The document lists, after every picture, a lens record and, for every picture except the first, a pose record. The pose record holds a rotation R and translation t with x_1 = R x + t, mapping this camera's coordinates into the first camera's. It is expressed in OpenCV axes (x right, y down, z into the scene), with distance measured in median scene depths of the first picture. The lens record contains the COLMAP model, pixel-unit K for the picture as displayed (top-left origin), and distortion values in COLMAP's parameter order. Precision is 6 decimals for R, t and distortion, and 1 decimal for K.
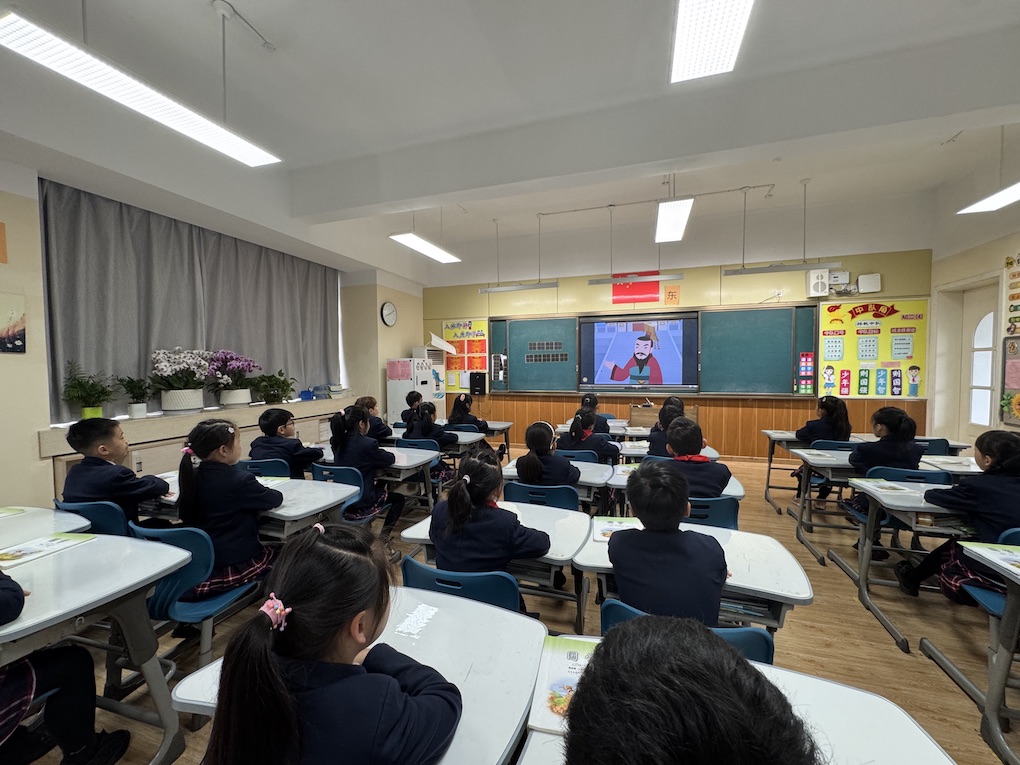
lens RADIAL K [[406.5, 0, 507.6], [0, 406.5, 381.1], [0, 0, 1]] dist [0.000878, -0.000255]
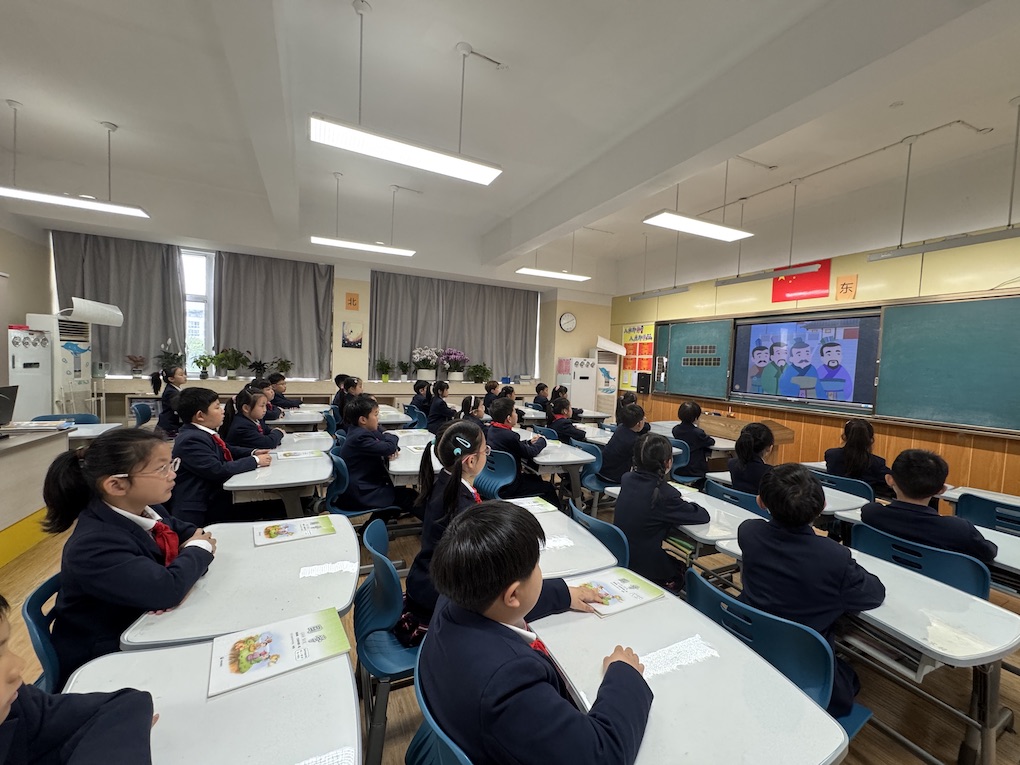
lens RADIAL K [[406.5, 0, 513.3], [0, 406.5, 379.3], [0, 0, 1]] dist [0.000878, -0.000255]
pose [[0.697780, 0.069324, -0.712950, 0.486322], [-0.073497, 0.996982, 0.025009, -0.006325], [0.712532, 0.034949, 0.700769, -0.005872]]
